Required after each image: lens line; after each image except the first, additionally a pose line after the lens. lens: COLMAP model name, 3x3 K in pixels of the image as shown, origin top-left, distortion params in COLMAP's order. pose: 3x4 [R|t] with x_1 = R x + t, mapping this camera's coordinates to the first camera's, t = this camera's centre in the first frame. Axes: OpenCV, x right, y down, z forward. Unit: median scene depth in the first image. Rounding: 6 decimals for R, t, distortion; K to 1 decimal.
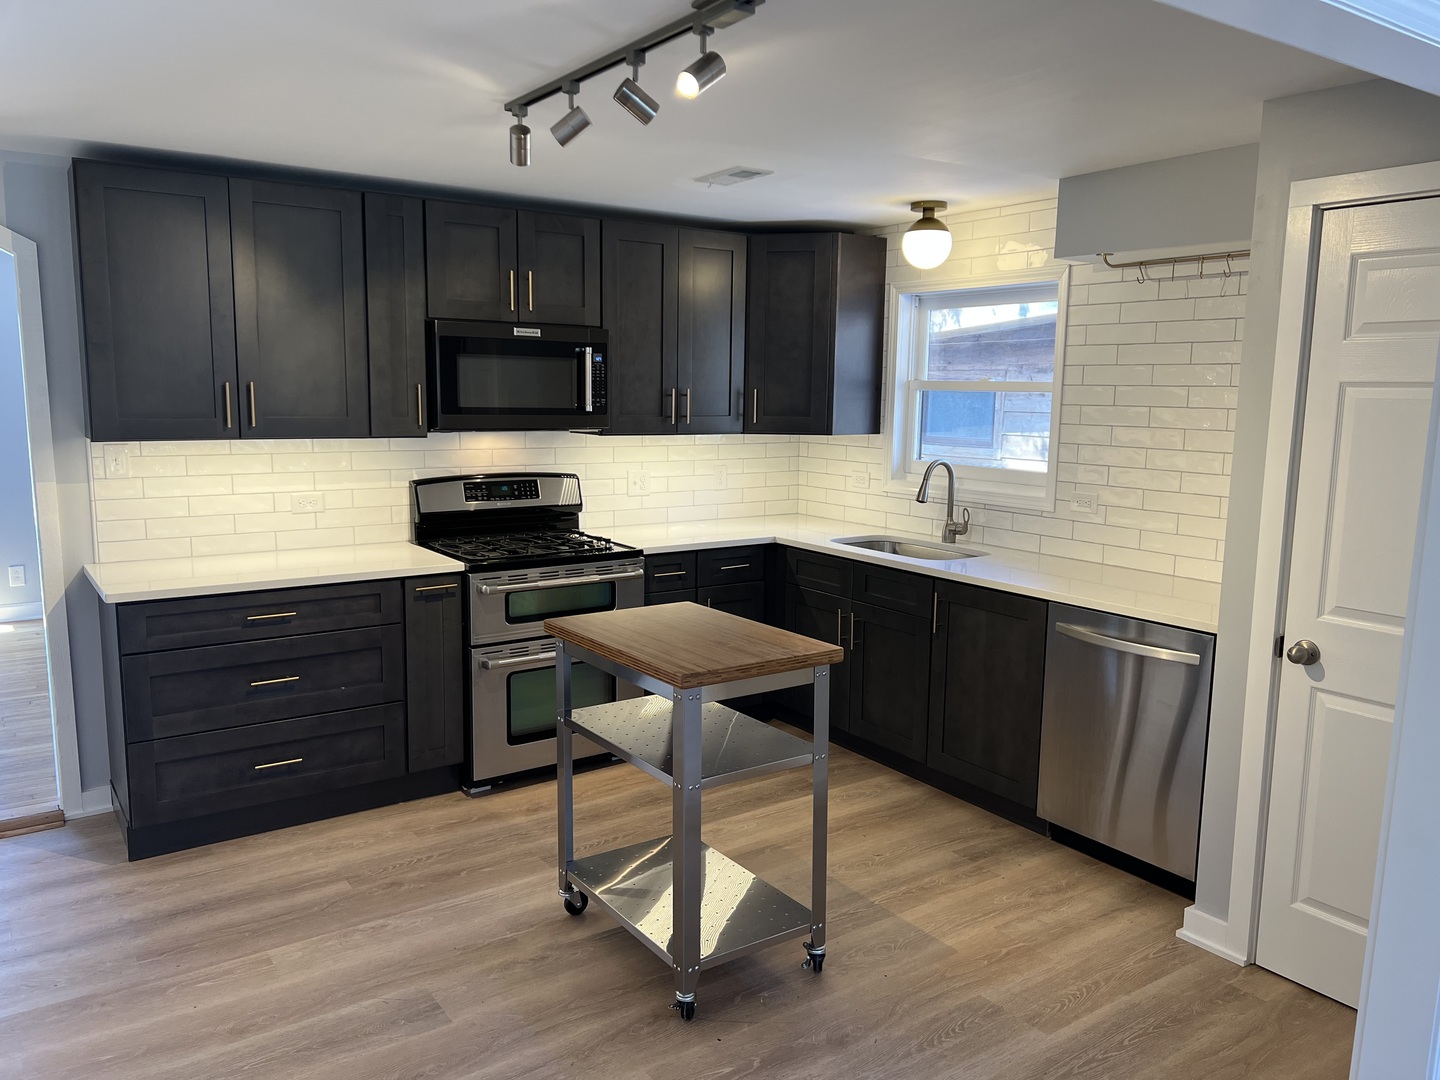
lens RADIAL K [[1091.5, 0, 710.6], [0, 1091.5, 539.4], [0, 0, 1]] dist [0.043600, -0.017418]
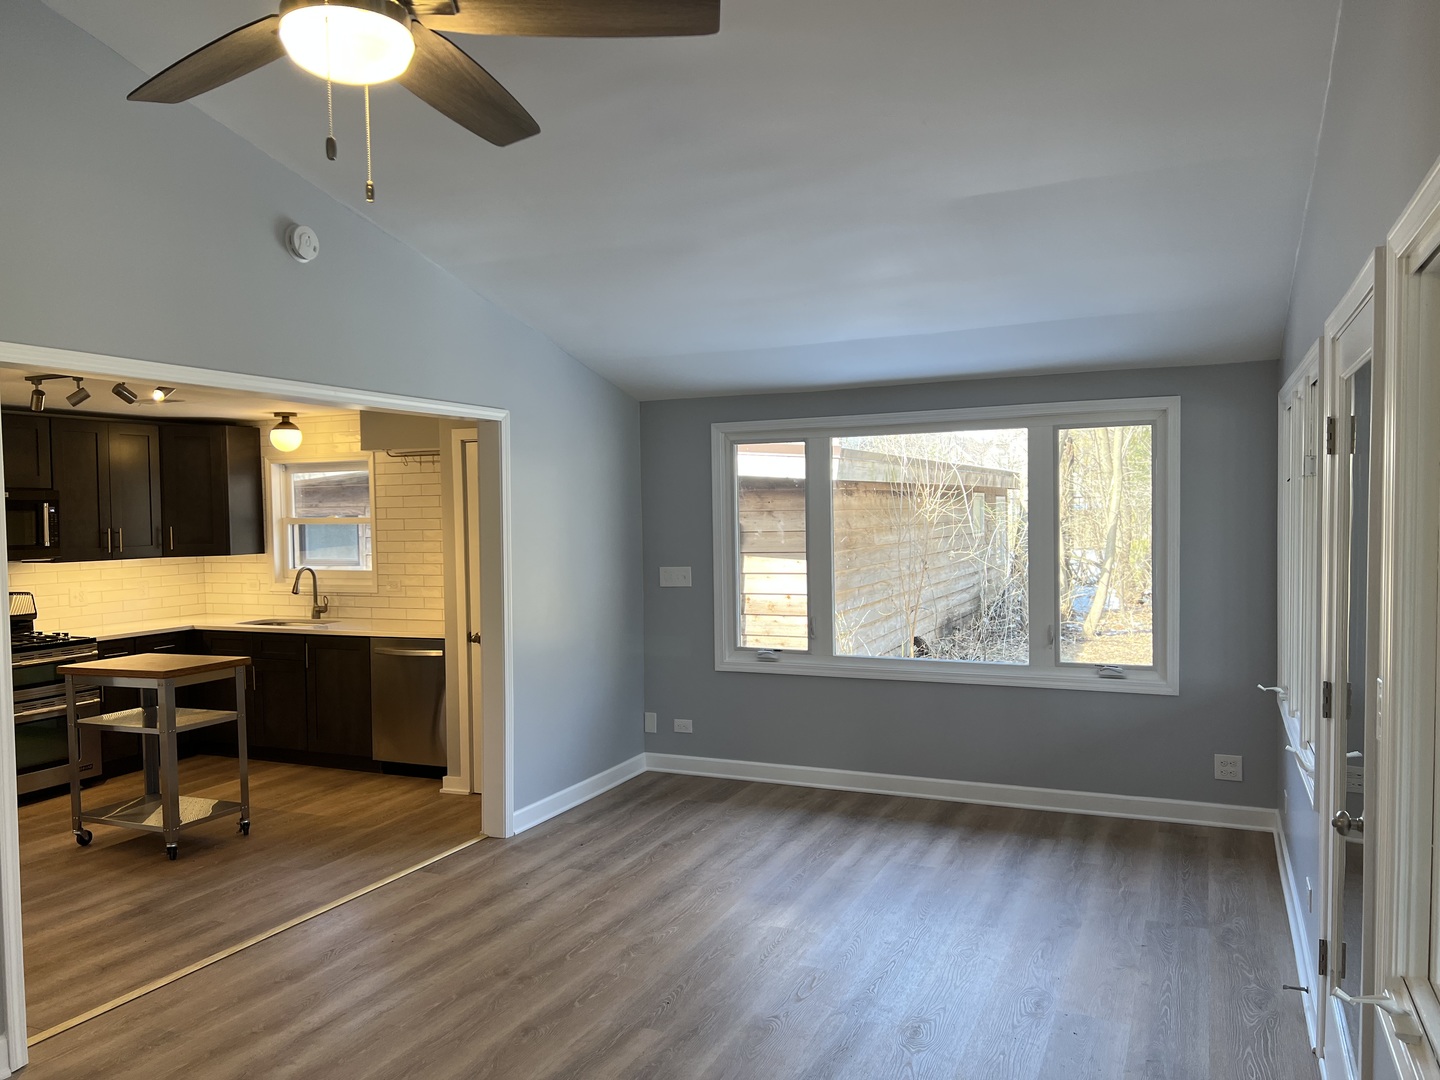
lens RADIAL K [[1091.5, 0, 712.0], [0, 1091.5, 552.8], [0, 0, 1]] dist [0.043600, -0.017418]
pose [[0.857914, -0.047342, 0.511607, -0.106042], [0.099652, 0.992169, -0.075295, 0.091149], [-0.504036, 0.115579, 0.855914, -0.708042]]
